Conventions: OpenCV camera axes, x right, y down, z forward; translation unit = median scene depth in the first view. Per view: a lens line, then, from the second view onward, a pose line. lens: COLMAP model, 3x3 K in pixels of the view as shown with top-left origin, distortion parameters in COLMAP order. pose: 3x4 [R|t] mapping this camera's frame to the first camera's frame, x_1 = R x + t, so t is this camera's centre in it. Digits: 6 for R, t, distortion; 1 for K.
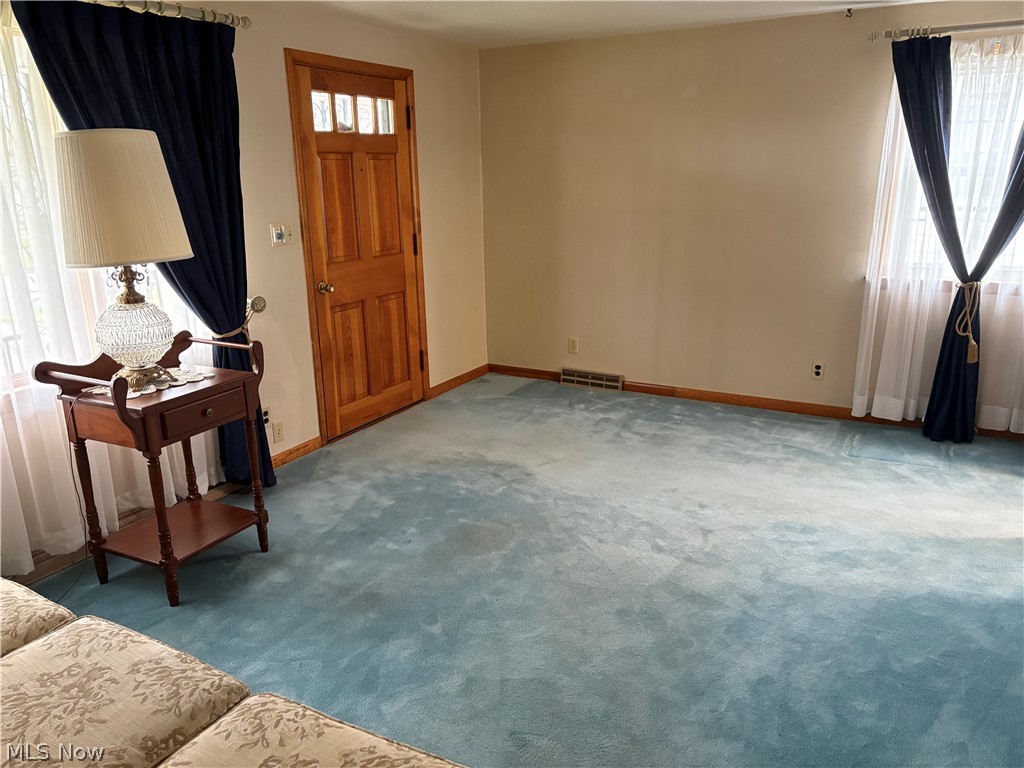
lens RADIAL K [[771.4, 0, 515.7], [0, 771.4, 380.1], [0, 0, 1]] dist [0.045930, -0.026135]
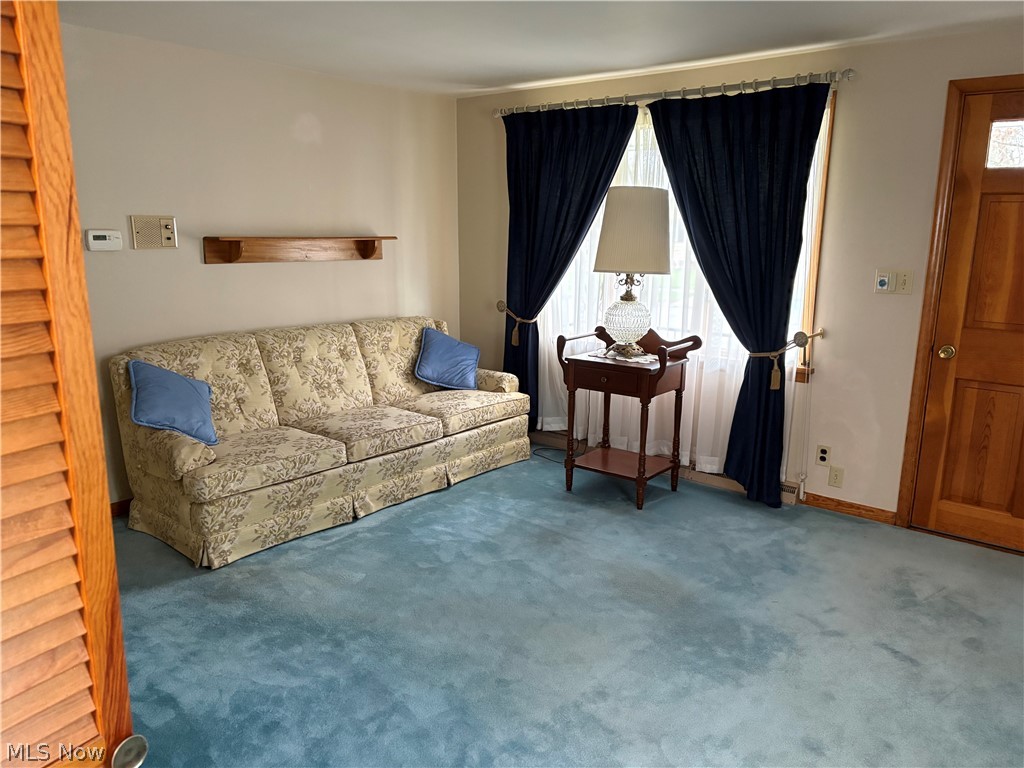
lens RADIAL K [[771.4, 0, 517.0], [0, 771.4, 382.4], [0, 0, 1]] dist [0.045930, -0.026135]
pose [[-0.162182, 0.204159, -0.965410, 0.679478], [-0.279199, 0.928889, 0.243339, -0.170601], [0.946438, 0.309007, -0.093648, 0.668281]]
